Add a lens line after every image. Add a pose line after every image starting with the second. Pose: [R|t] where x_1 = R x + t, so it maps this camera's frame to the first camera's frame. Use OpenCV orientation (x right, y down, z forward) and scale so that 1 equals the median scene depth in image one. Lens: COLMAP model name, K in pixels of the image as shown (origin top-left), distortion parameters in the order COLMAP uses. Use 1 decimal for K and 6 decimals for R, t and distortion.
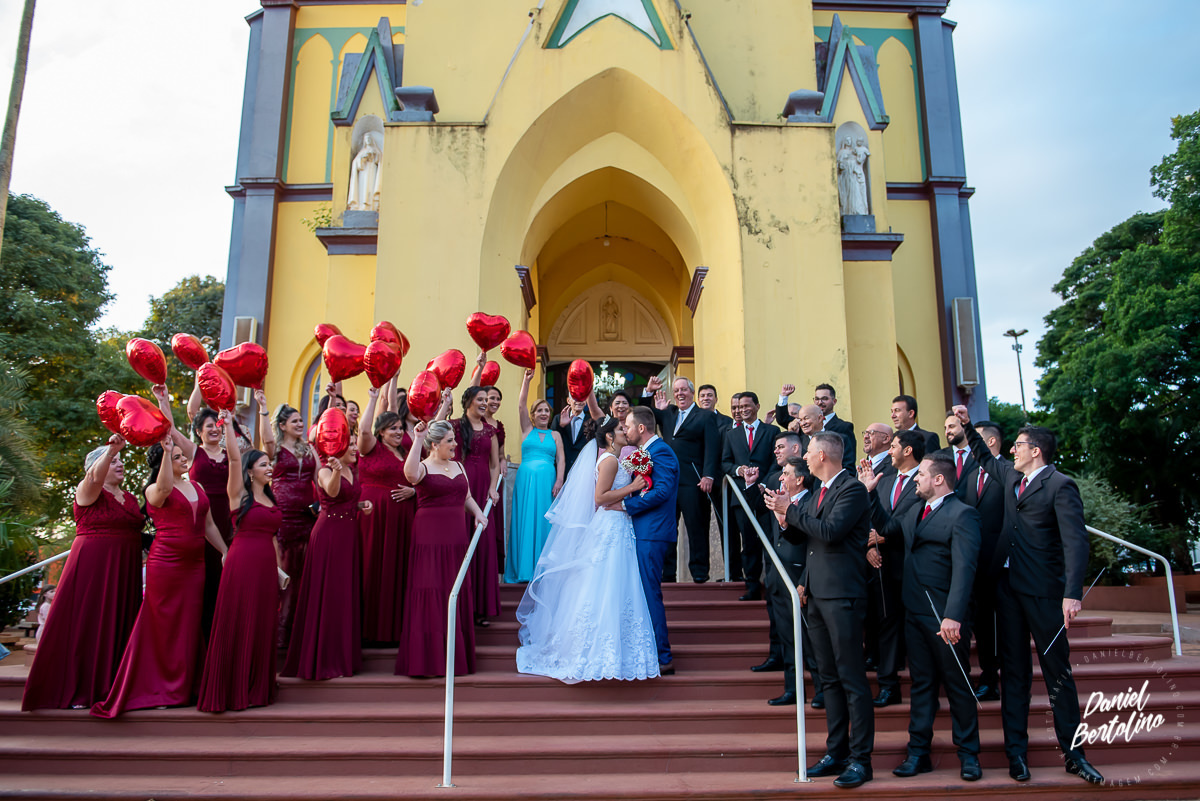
lens RADIAL K [[935.3, 0, 588.2], [0, 935.3, 402.6], [0, 0, 1]] dist [-0.028725, -0.004901]
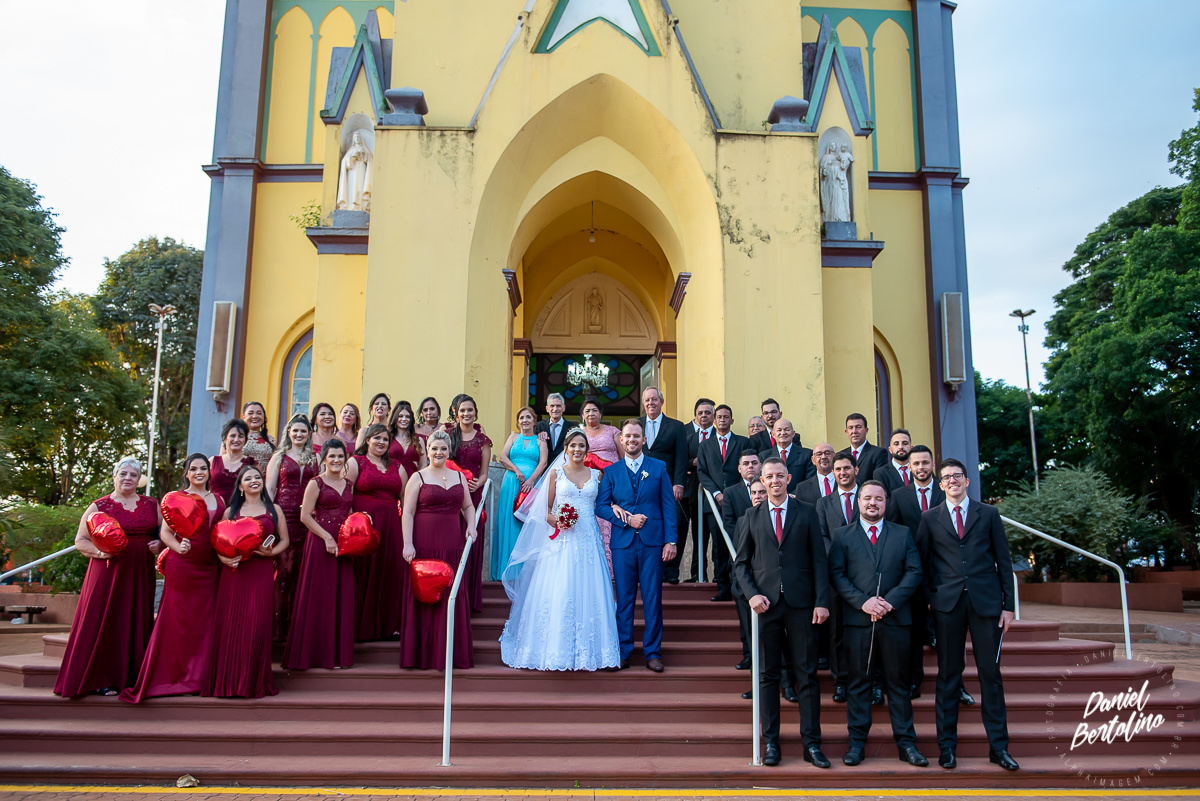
lens RADIAL K [[1026.4, 0, 569.1], [0, 1026.4, 401.9], [0, 0, 1]] dist [-0.012311, -0.004992]
pose [[0.999920, 0.012680, -0.000160, -0.002755], [-0.012666, 0.999285, 0.035621, -0.039502], [0.000612, -0.035616, 0.999365, -0.118719]]
